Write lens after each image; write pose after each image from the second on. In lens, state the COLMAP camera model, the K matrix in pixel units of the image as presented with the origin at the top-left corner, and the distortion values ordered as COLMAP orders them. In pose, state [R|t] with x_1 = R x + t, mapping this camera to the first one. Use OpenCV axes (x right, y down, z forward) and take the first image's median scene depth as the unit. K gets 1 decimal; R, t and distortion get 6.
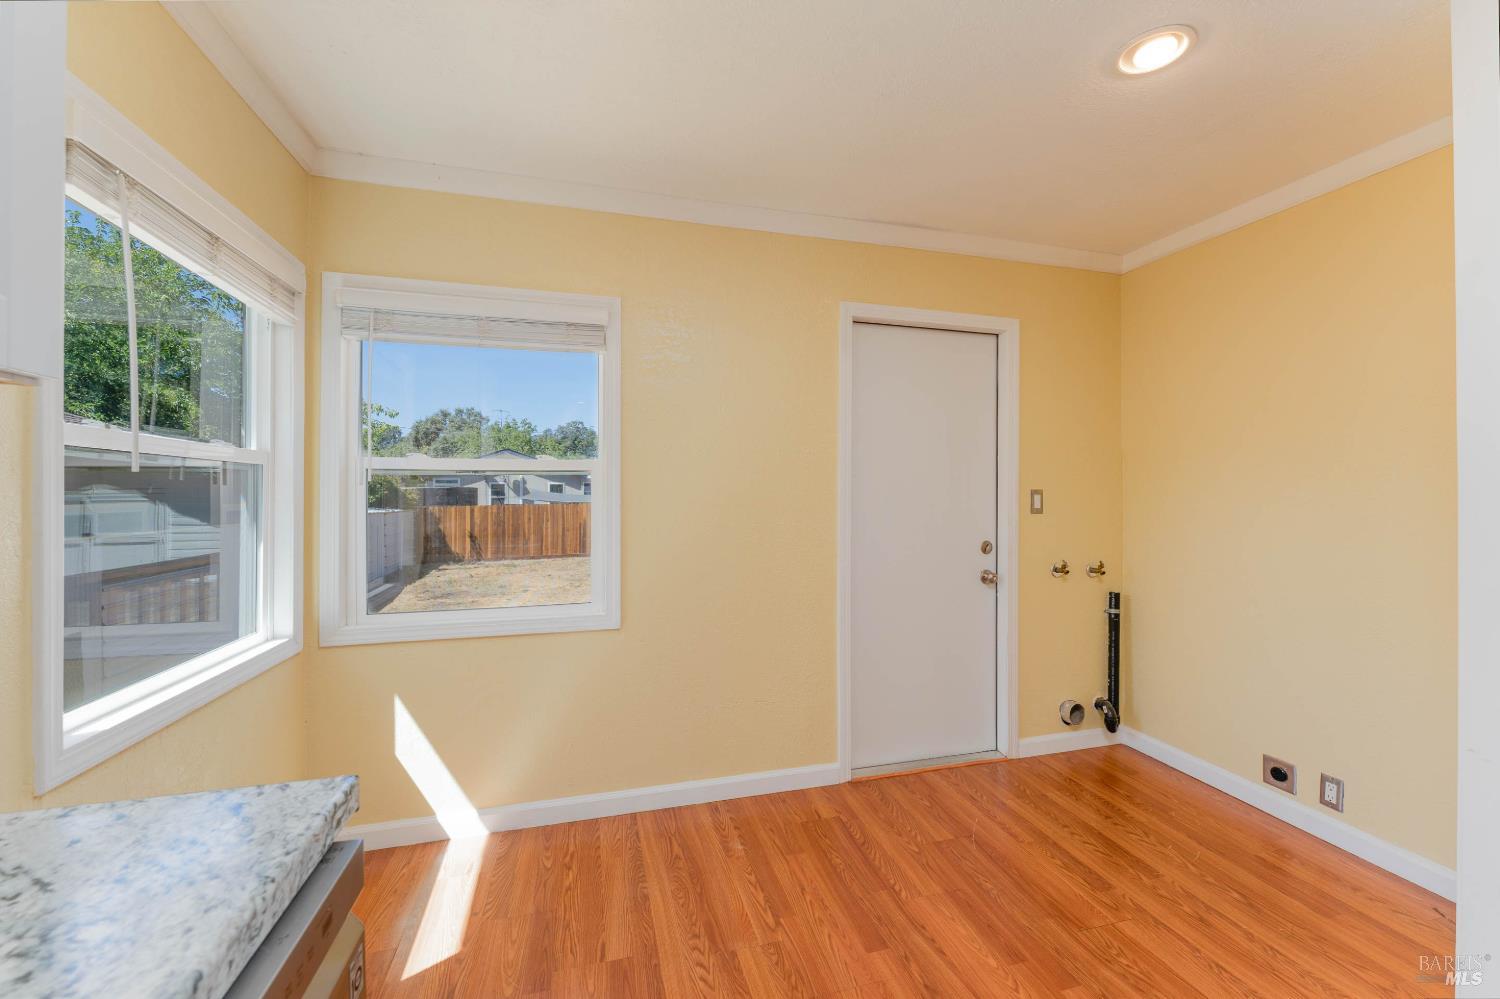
lens RADIAL K [[605.4, 0, 754.4], [0, 605.4, 492.8], [0, 0, 1]] dist [-0.002964, -0.000190]
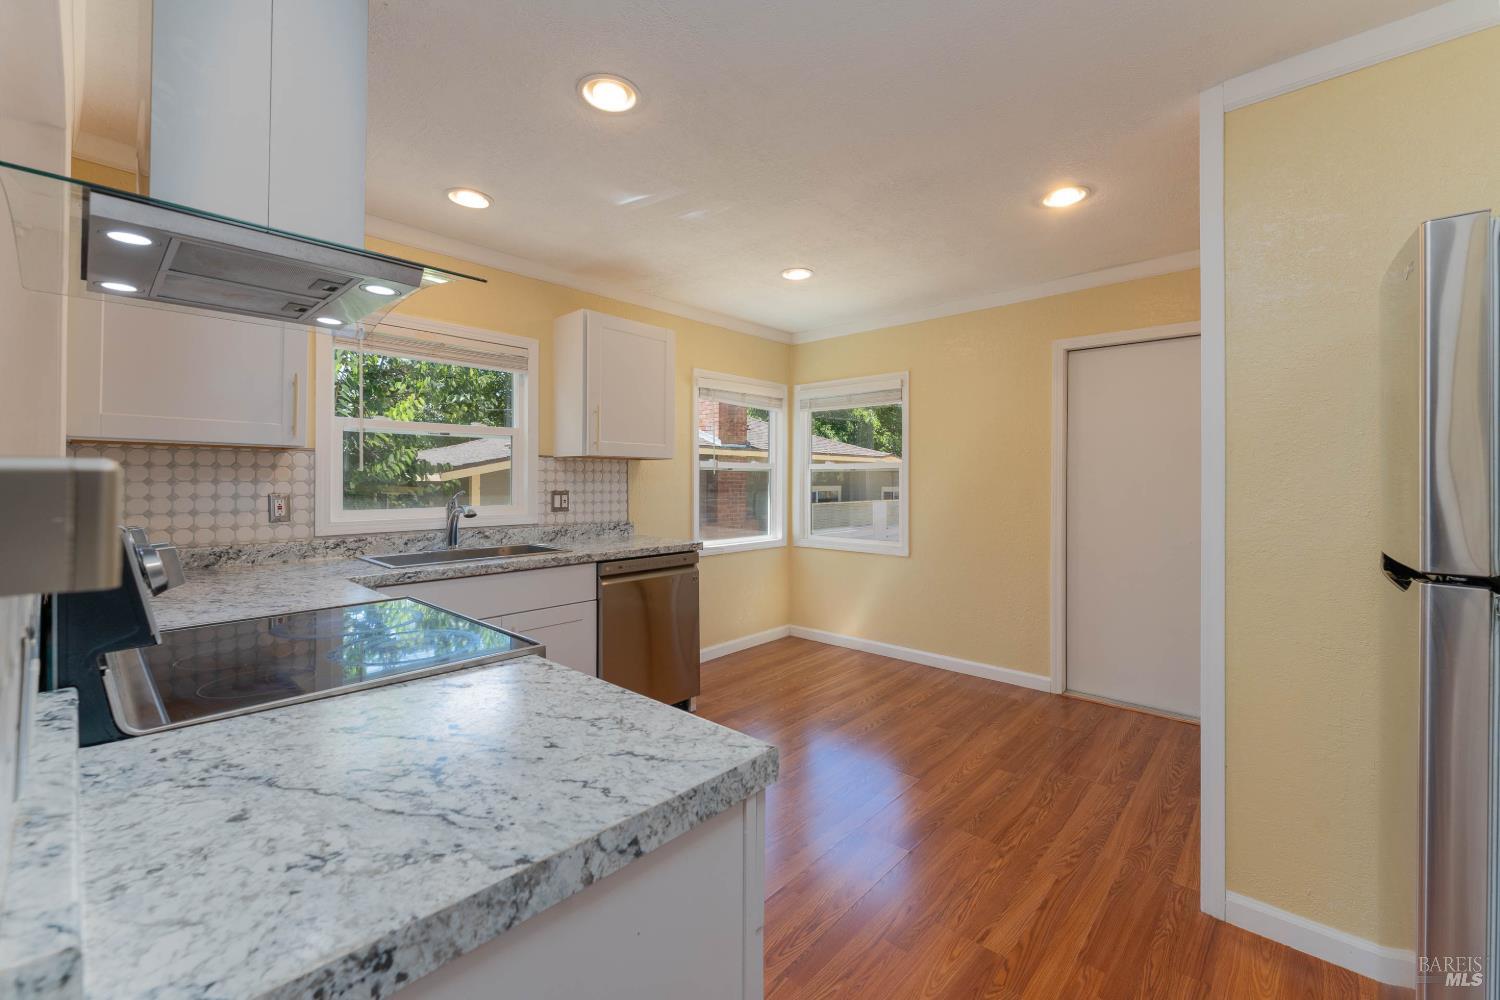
lens RADIAL K [[605.4, 0, 754.4], [0, 605.4, 493.3], [0, 0, 1]] dist [-0.002964, -0.000190]
pose [[0.528467, 0.016065, -0.848802, 1.196378], [-0.004539, 0.999860, 0.016098, 0.012732], [0.848942, -0.004654, 0.528466, -0.372670]]
